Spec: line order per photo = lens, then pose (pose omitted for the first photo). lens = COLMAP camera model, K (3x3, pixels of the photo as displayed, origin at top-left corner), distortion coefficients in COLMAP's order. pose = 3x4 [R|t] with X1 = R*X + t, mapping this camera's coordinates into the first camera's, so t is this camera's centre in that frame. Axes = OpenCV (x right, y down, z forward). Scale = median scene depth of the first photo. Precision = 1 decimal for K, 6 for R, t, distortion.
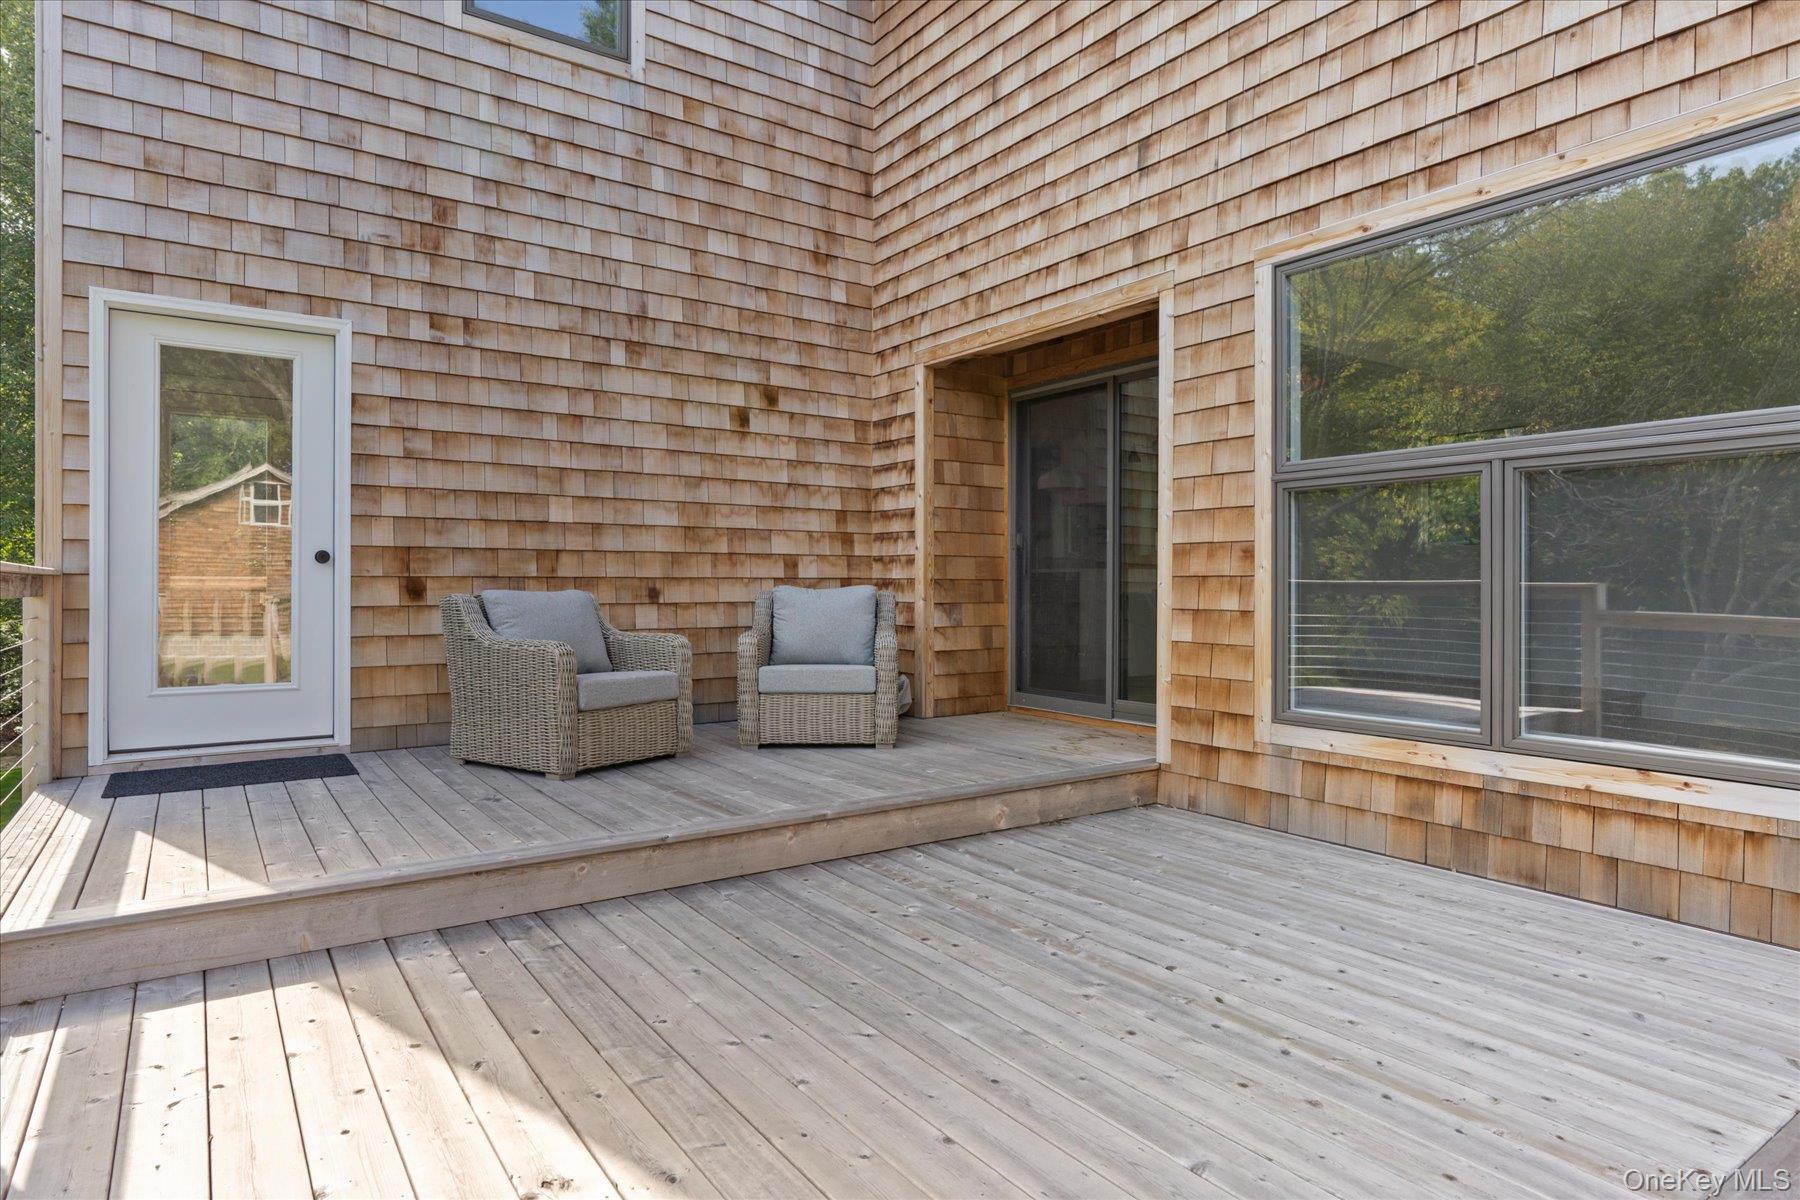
lens RADIAL K [[1013.1, 0, 921.7], [0, 1013.1, 579.5], [0, 0, 1]] dist [-0.003619, -0.000365]
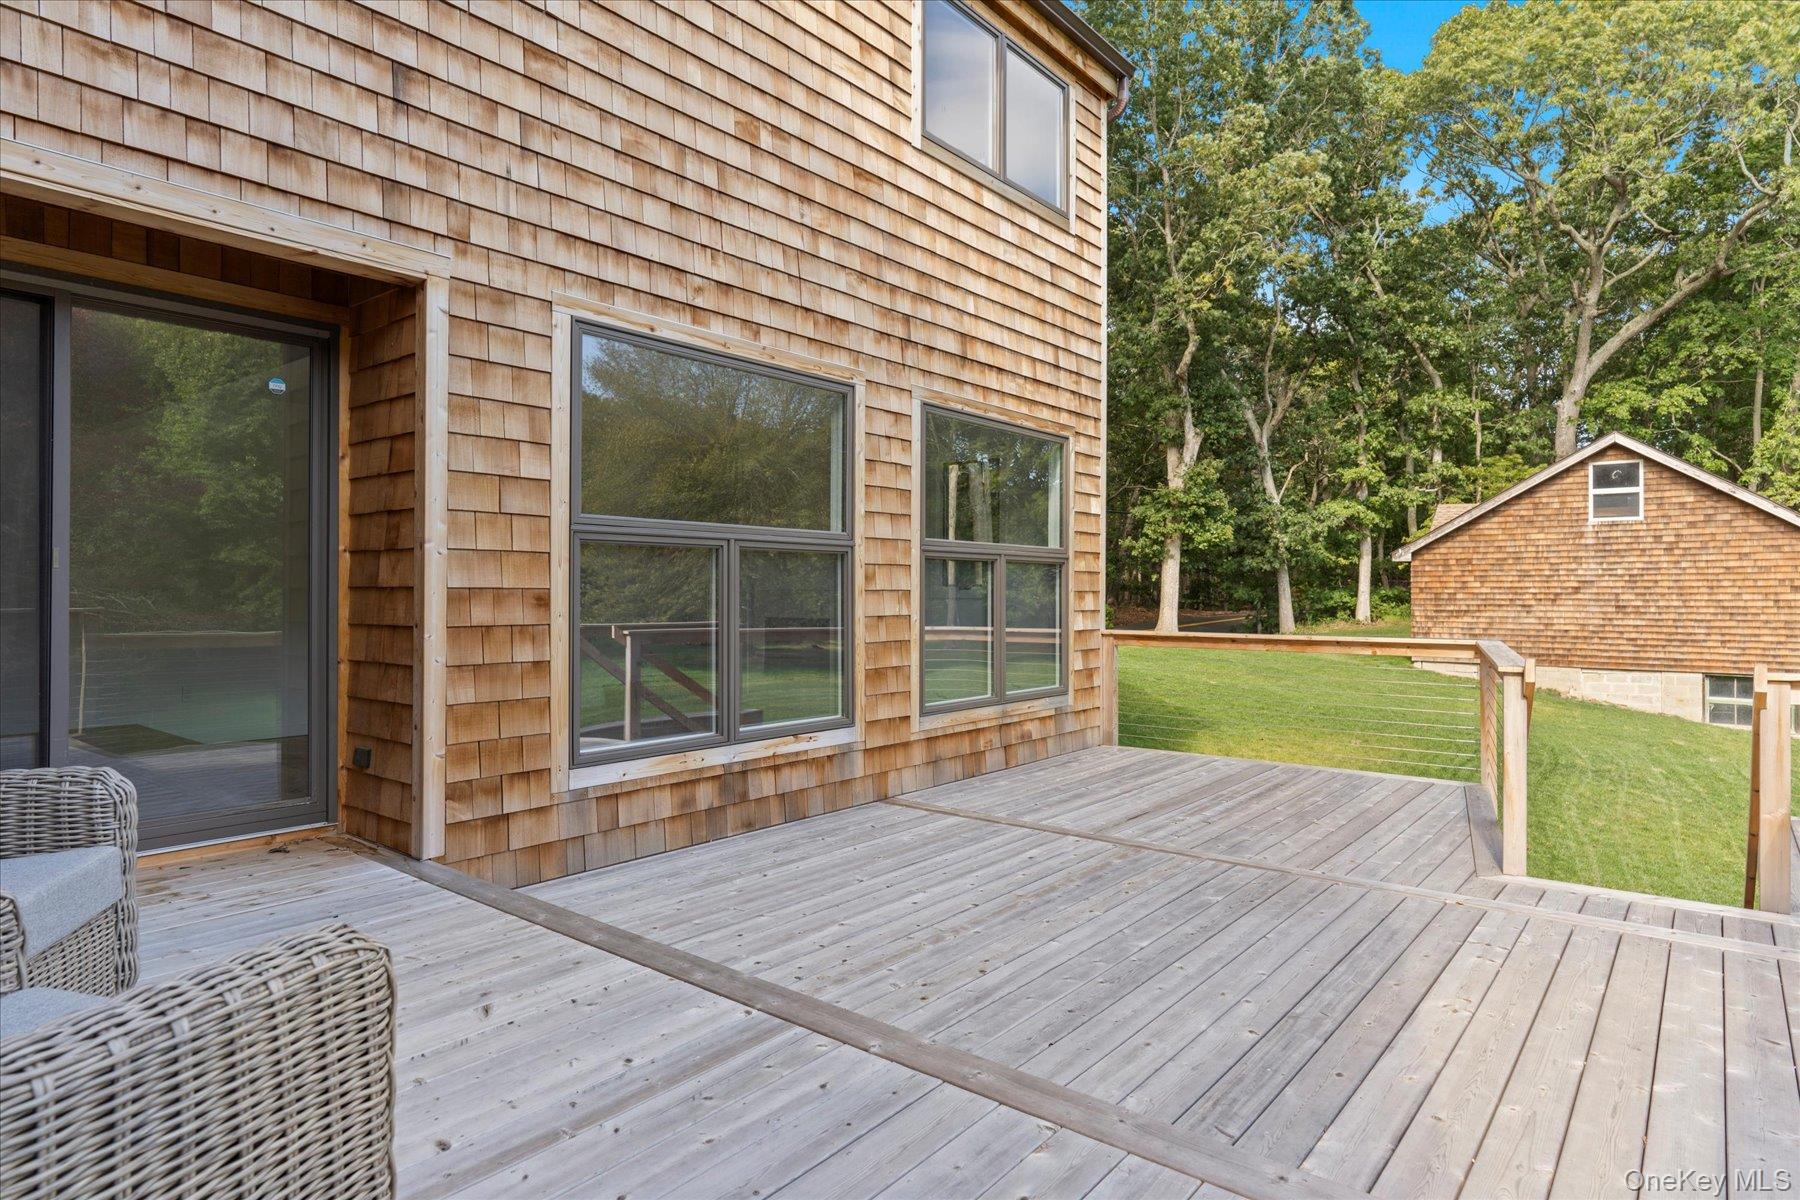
lens RADIAL K [[1007.9, 0, 899.8], [0, 1007.9, 580.4], [0, 0, 1]] dist [-0.002481, -0.000833]
pose [[-0.261872, 0.007940, 0.965070, -0.691142], [-0.009664, 0.999894, -0.010849, -0.038556], [-0.965054, -0.012167, -0.261768, 0.920406]]
